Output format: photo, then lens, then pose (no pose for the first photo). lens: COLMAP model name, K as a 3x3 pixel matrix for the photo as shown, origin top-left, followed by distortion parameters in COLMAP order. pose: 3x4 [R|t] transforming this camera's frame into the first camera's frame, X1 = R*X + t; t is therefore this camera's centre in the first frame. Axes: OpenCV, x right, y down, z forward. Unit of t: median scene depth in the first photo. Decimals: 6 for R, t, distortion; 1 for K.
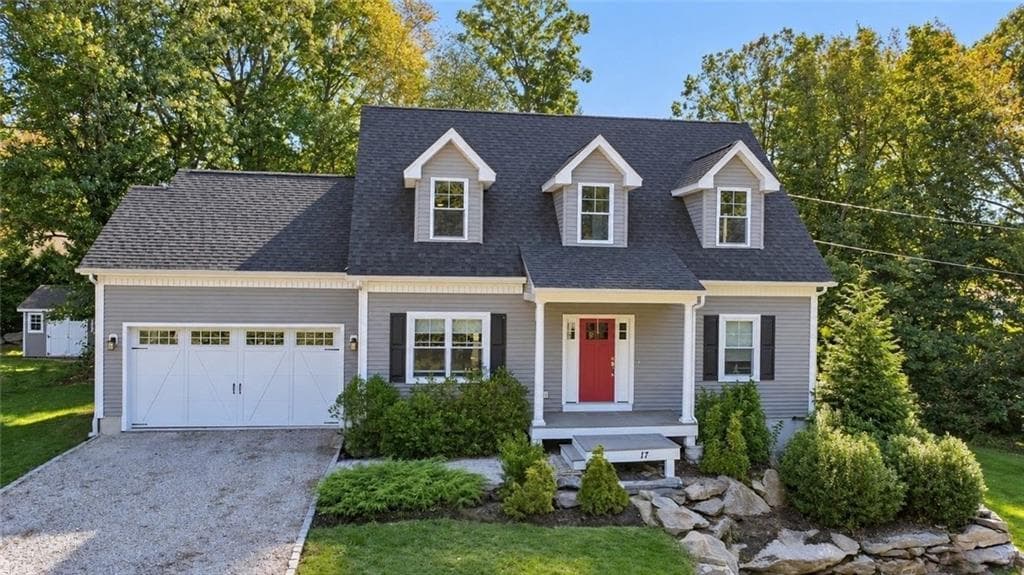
lens RADIAL K [[718.9, 0, 513.0], [0, 718.9, 287.0], [0, 0, 1]] dist [-0.002945, 0.001839]
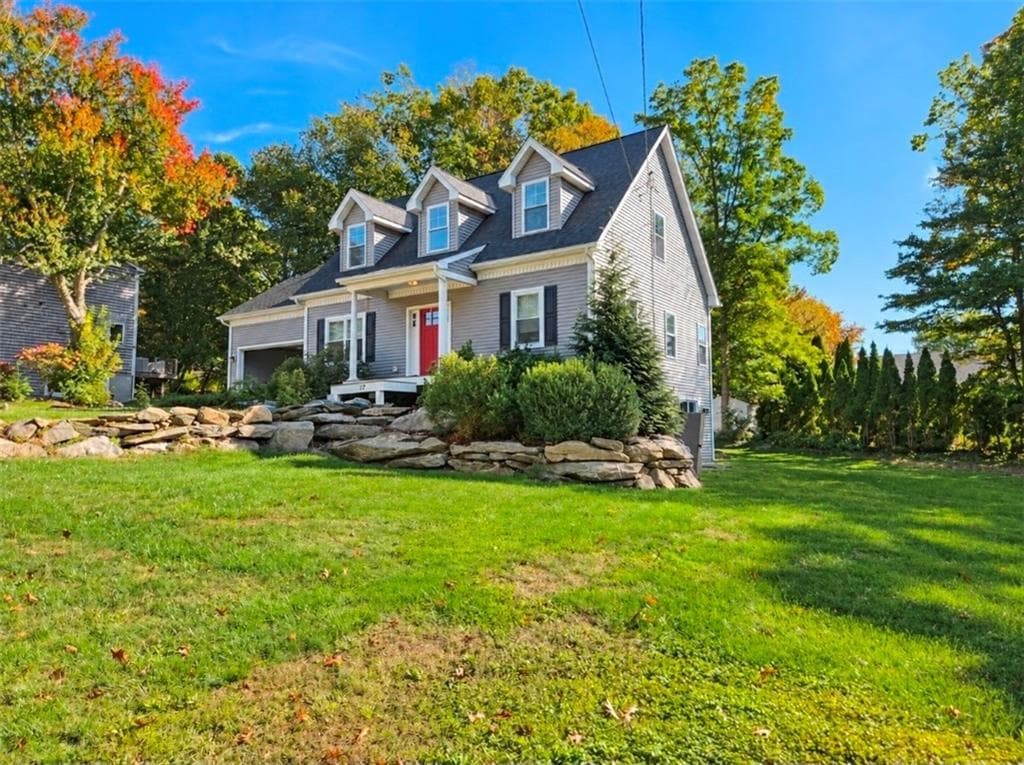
lens RADIAL K [[687.3, 0, 523.5], [0, 687.3, 375.1], [0, 0, 1]] dist [0.035043, -0.002466]
pose [[0.743698, -0.078202, -0.663926, 1.051226], [0.007448, 0.994042, -0.108742, 0.299163], [0.668474, 0.075926, 0.739849, 0.232869]]
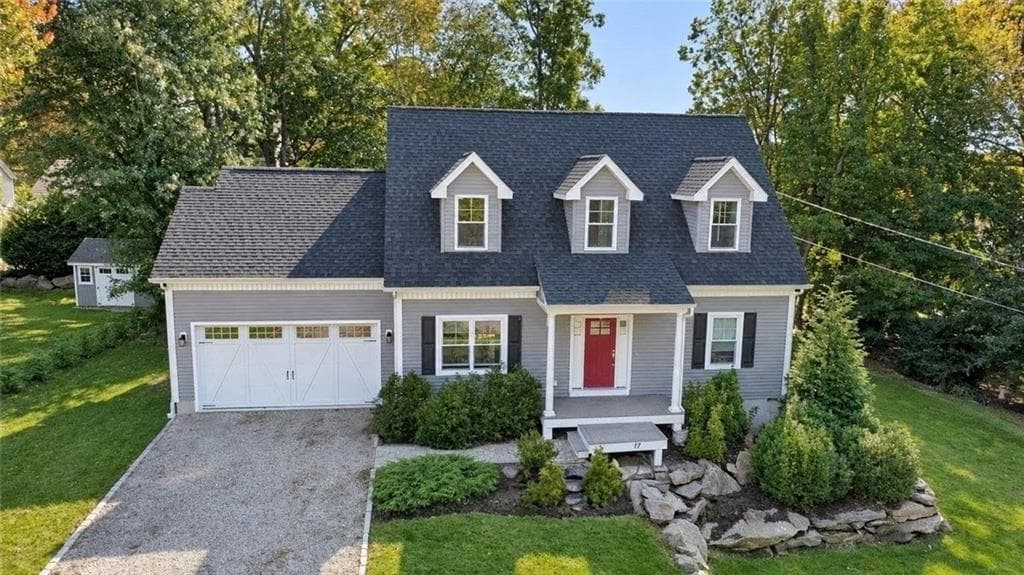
lens RADIAL K [[711.4, 0, 512.0], [0, 711.4, 287.5], [0, 0, 1]] dist [0.000703, -0.001381]
pose [[0.999961, 0.003613, -0.008028, -0.015866], [-0.002373, 0.988782, 0.149349, -0.176335], [0.008478, -0.149324, 0.988752, -0.120054]]
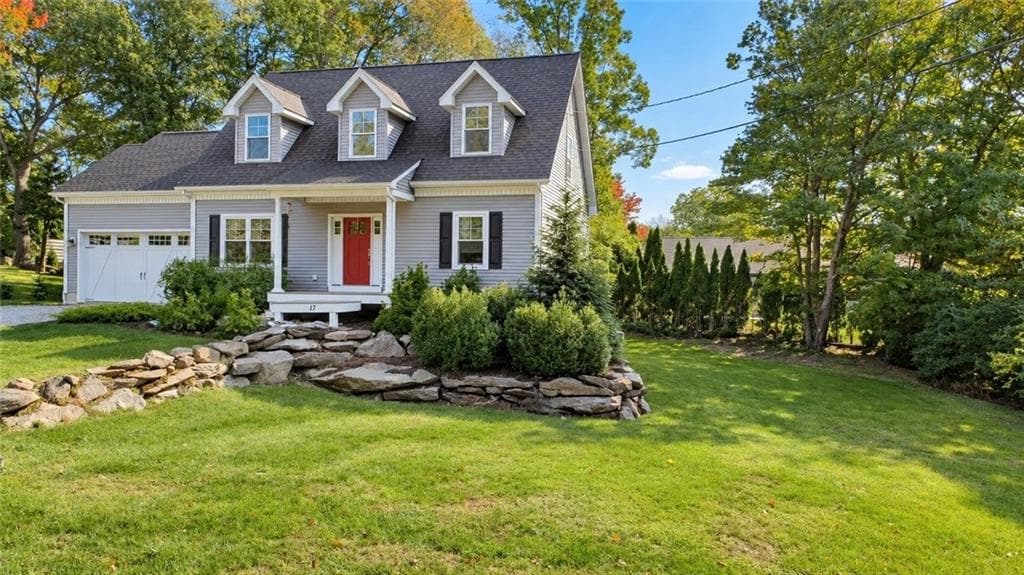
lens RADIAL K [[736.8, 0, 512.0], [0, 736.8, 287.5], [0, 0, 1]] dist [0.002667, 0.000191]
pose [[0.922113, 0.000949, -0.386919, 0.870525], [-0.005847, 0.999917, -0.011483, 0.181009], [0.386876, 0.012851, 0.922042, -0.061114]]
